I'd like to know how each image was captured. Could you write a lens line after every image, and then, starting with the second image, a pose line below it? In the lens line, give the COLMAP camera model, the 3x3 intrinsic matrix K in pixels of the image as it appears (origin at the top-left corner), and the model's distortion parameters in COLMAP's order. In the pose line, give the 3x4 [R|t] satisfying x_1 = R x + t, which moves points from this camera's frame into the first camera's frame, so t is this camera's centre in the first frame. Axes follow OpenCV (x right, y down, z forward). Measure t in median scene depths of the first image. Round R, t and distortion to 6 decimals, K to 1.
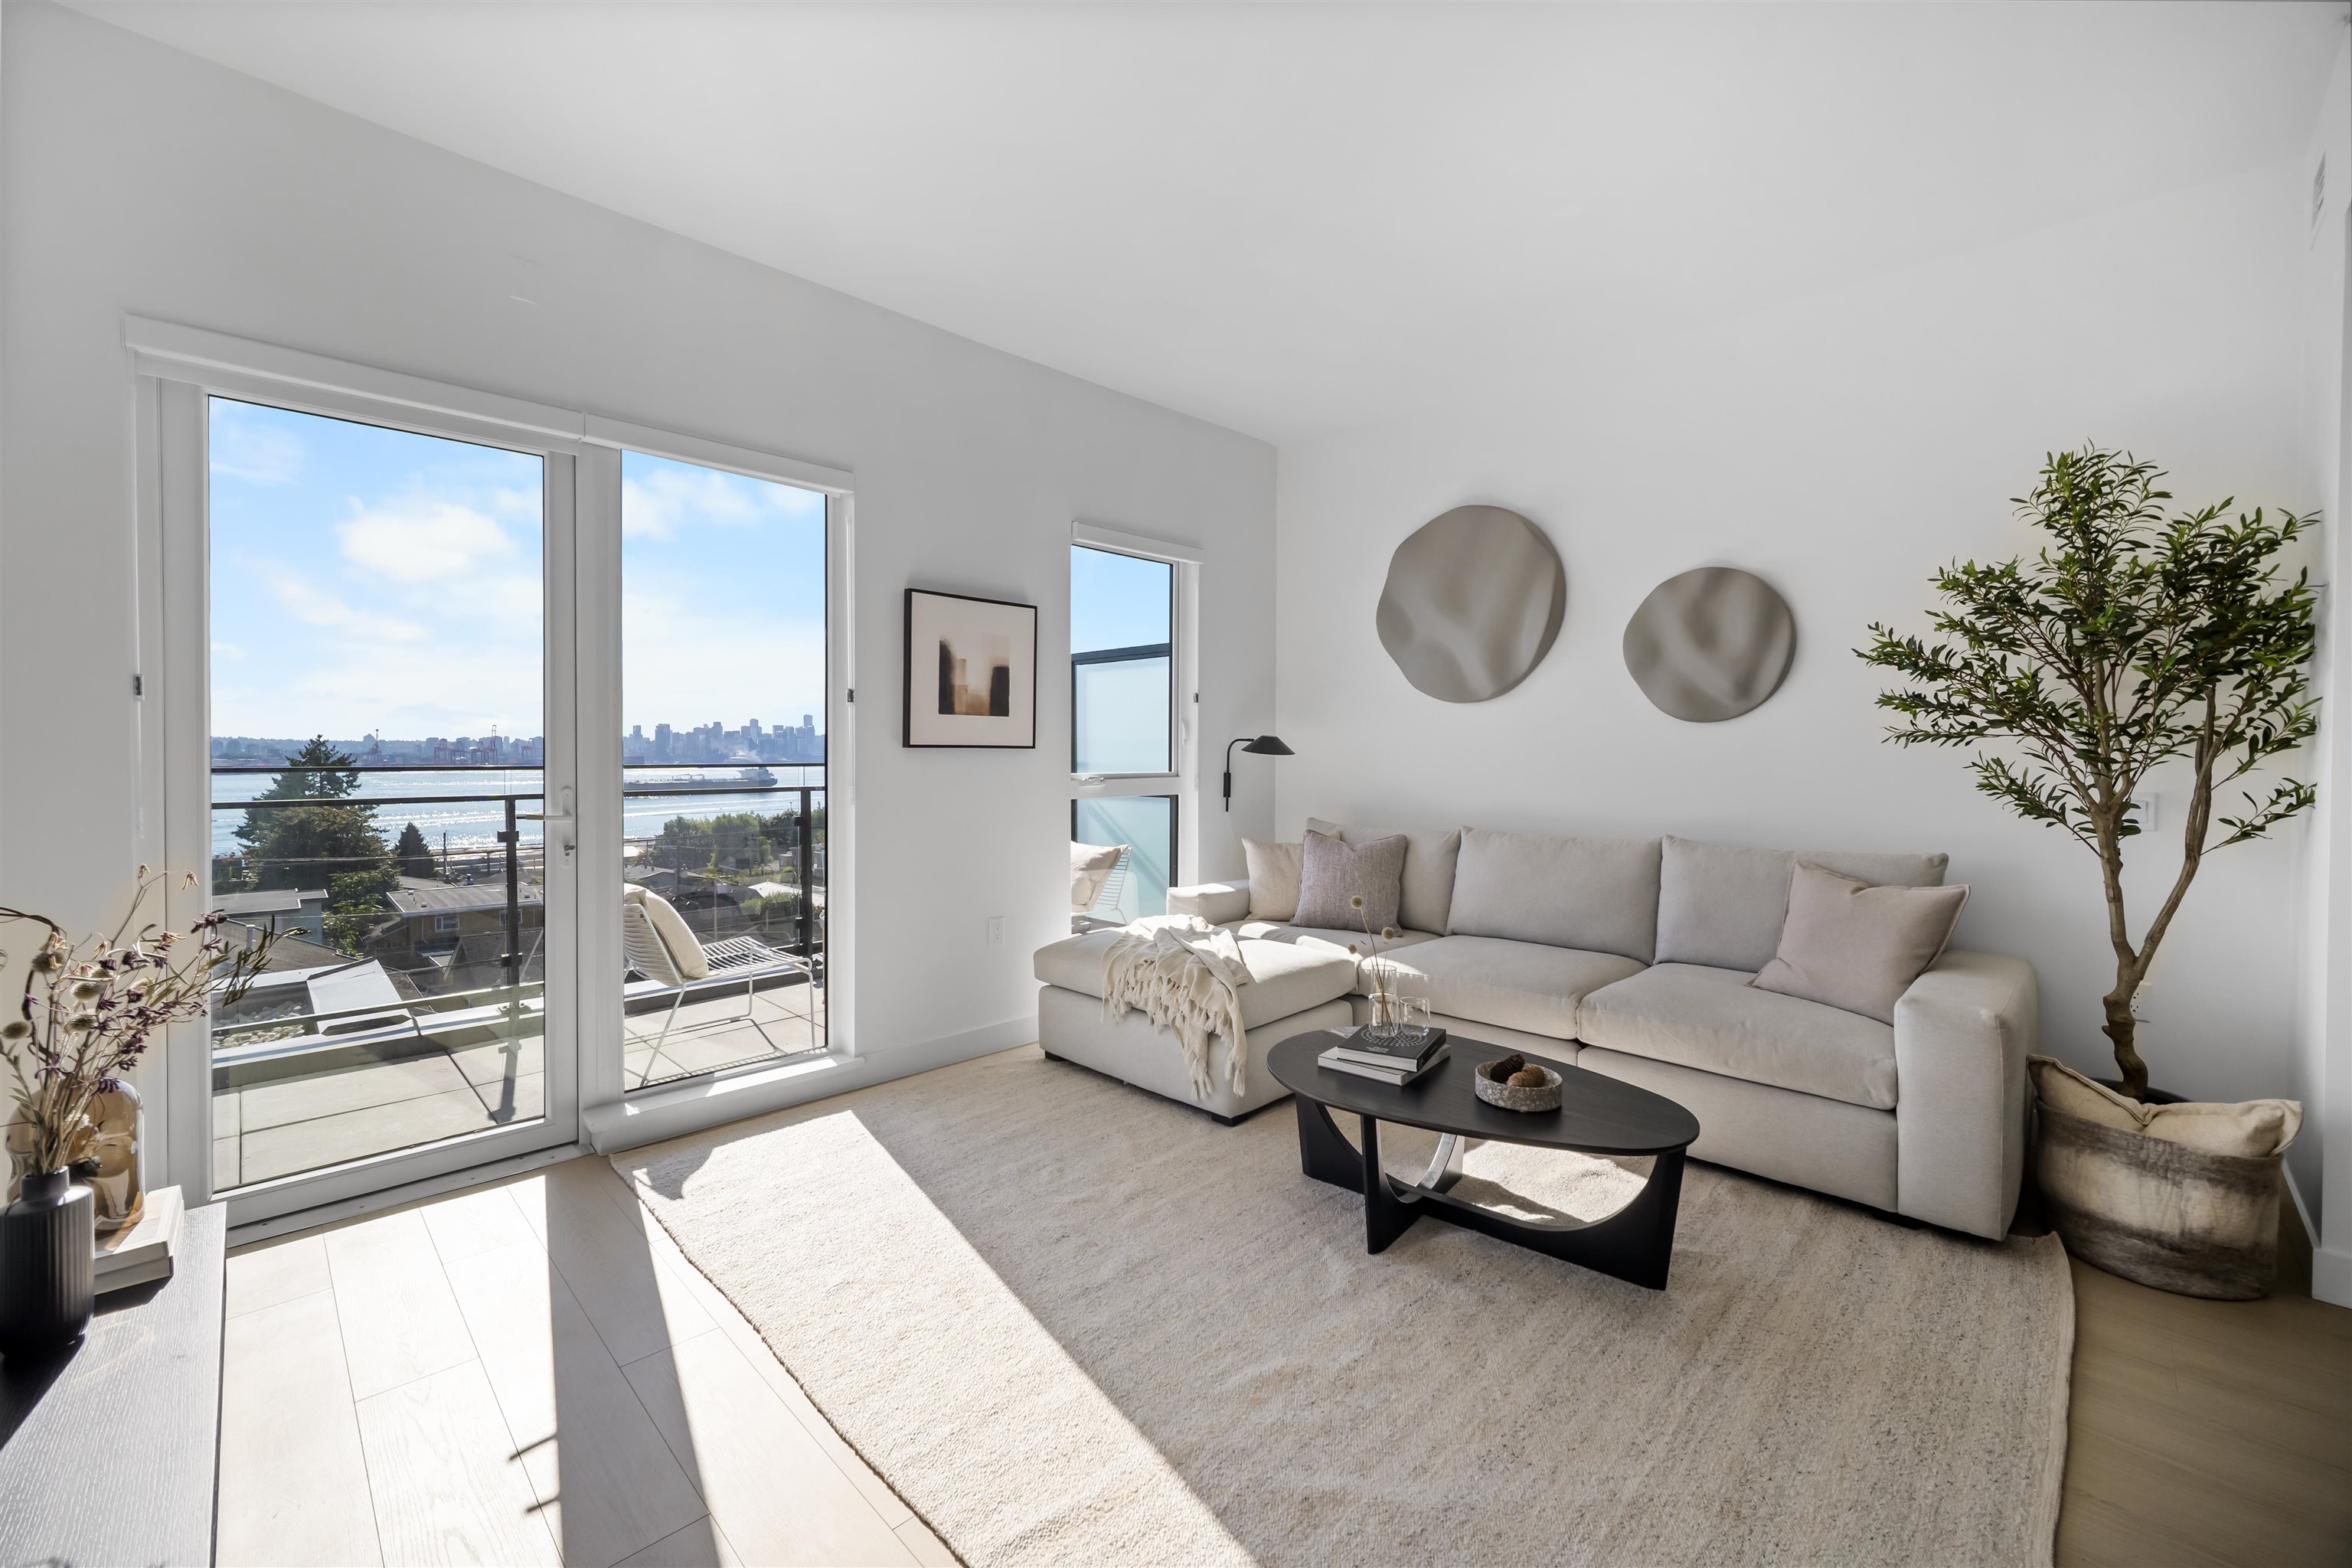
lens RADIAL K [[937.2, 0, 1162.2], [0, 937.2, 764.9], [0, 0, 1]] dist [-0.001919, -0.000207]
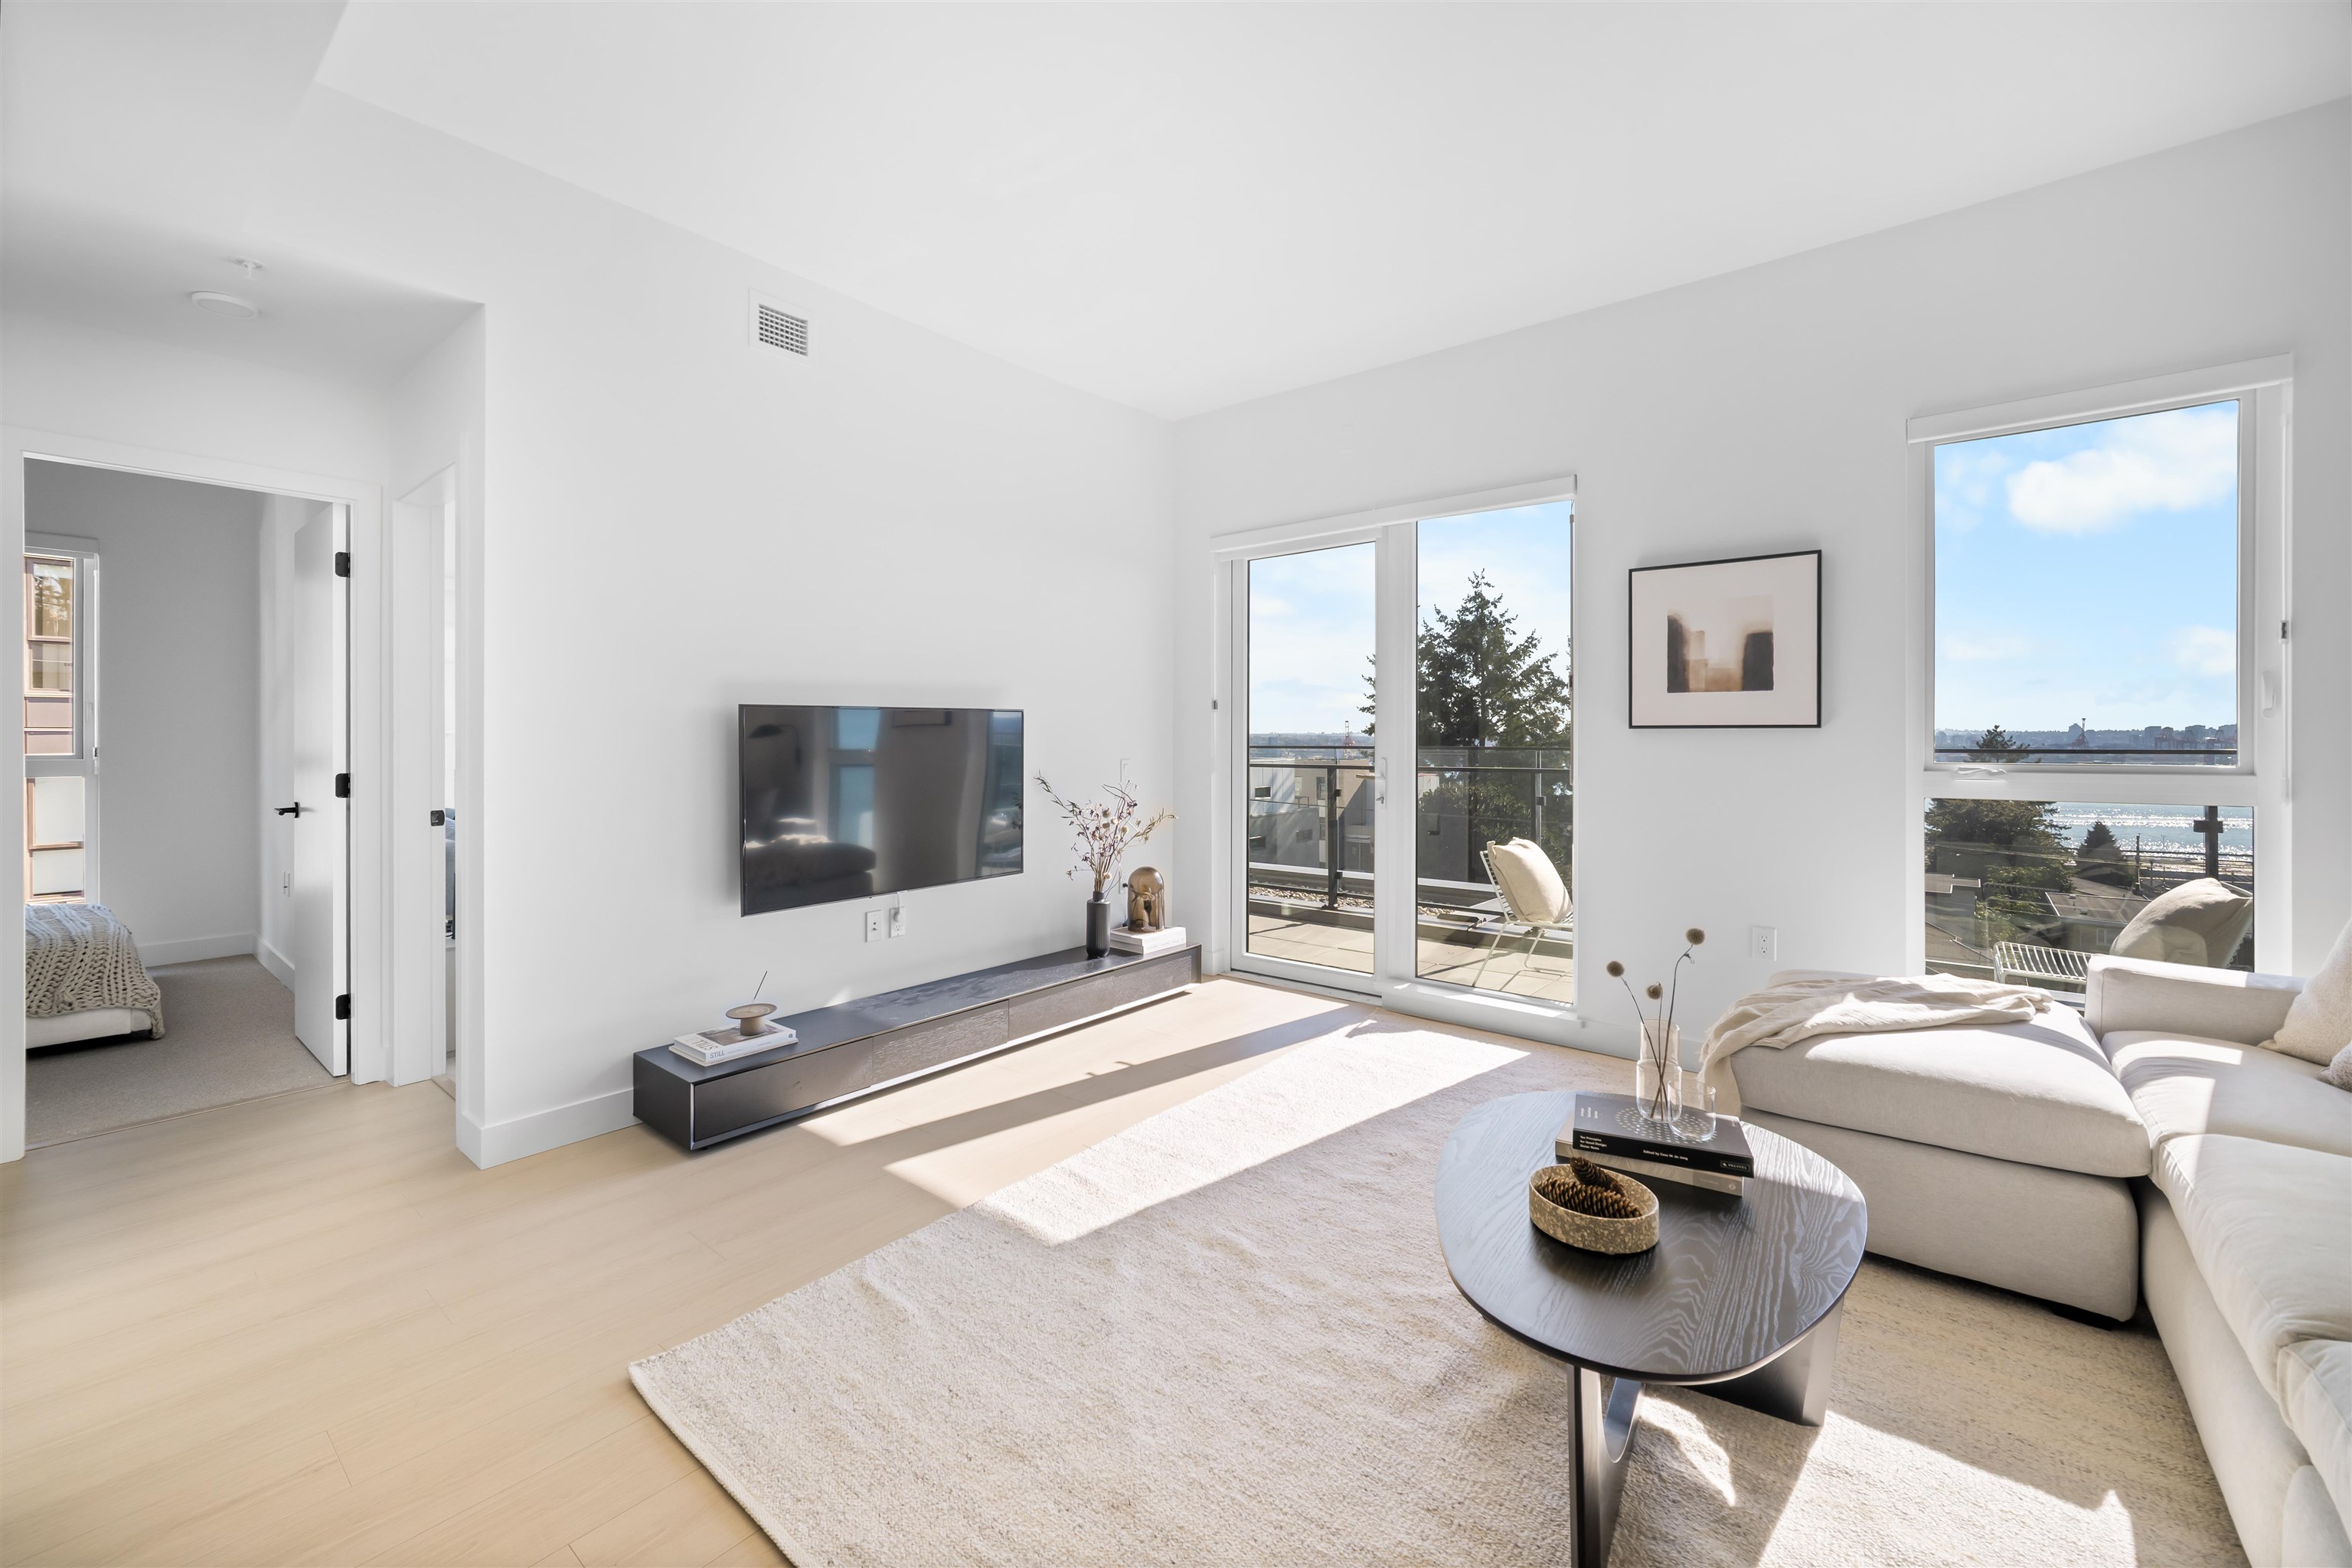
lens RADIAL K [[952.0, 0, 1165.9], [0, 952.0, 743.1], [0, 0, 1]] dist [0.000196, 0.000193]
pose [[0.106028, 0.001439, -0.994362, 0.669002], [-0.015007, 0.999887, -0.000153, 0.004343], [0.994250, 0.014939, 0.106037, 0.391832]]
